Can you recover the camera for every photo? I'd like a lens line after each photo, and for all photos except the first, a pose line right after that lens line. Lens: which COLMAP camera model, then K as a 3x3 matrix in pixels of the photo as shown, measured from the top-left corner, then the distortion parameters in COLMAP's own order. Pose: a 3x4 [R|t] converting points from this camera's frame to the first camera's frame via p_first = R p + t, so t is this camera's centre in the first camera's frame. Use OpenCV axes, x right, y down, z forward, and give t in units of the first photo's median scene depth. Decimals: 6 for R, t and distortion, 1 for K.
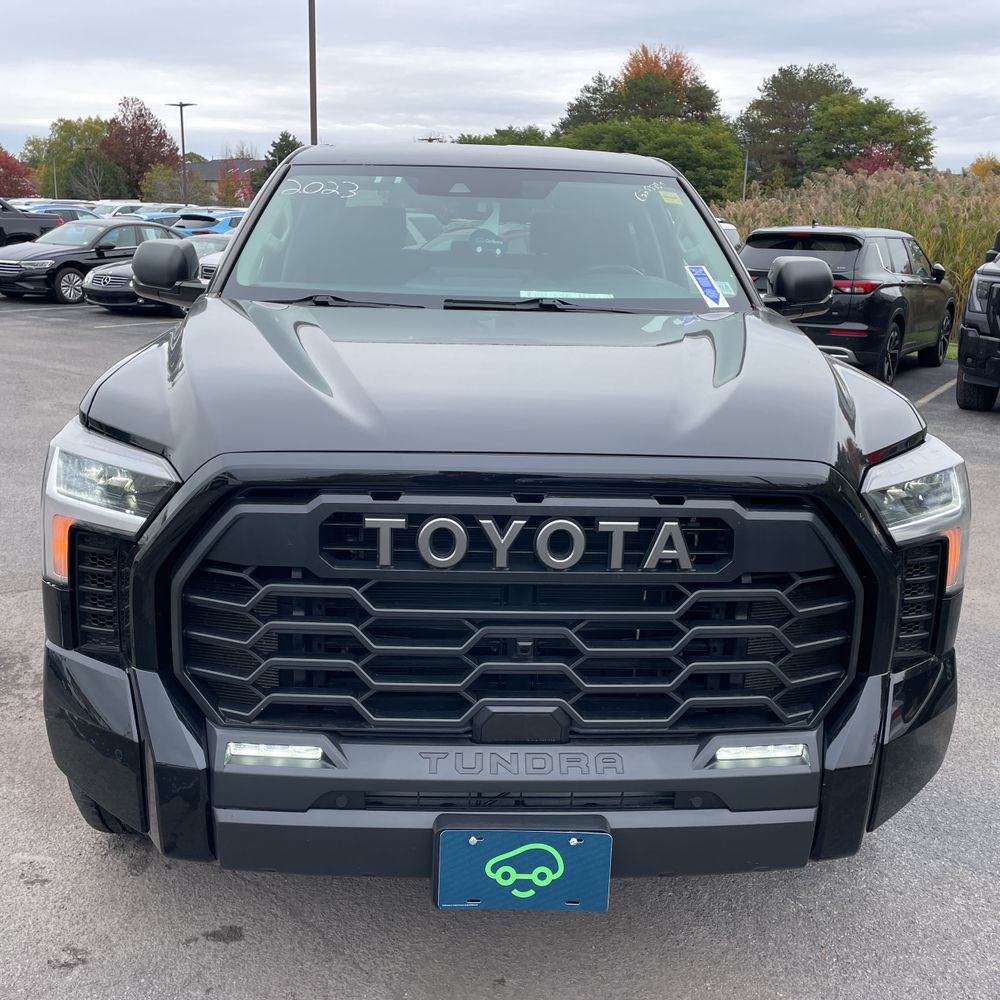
lens RADIAL K [[1012.3, 0, 485.2], [0, 1012.3, 482.7], [0, 0, 1]] dist [0.036469, 0.000000]
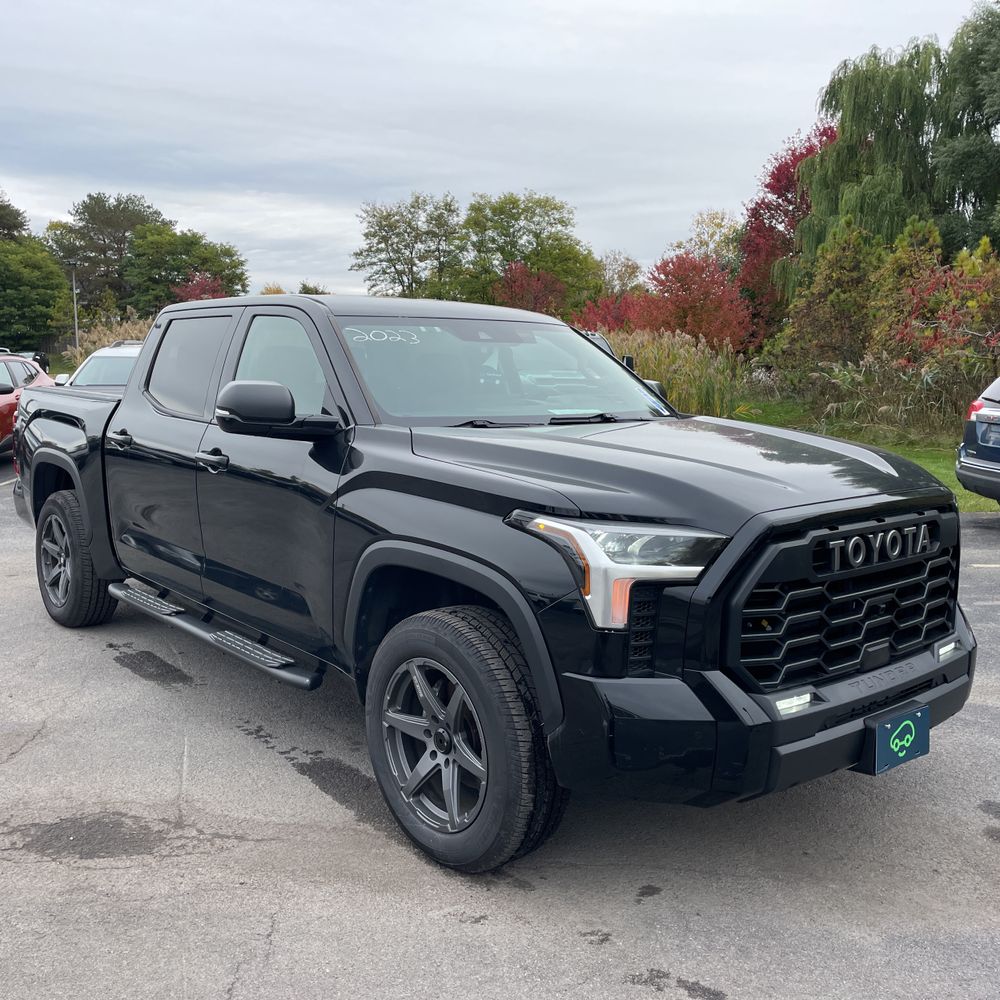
lens RADIAL K [[1012.3, 0, 481.4], [0, 1012.3, 483.9], [0, 0, 1]] dist [0.036469, 0.000000]
pose [[0.799403, -0.089880, 0.594034, -0.252809], [0.155414, 0.986028, -0.059953, -0.007807], [-0.580346, 0.140248, 0.802203, -0.003150]]
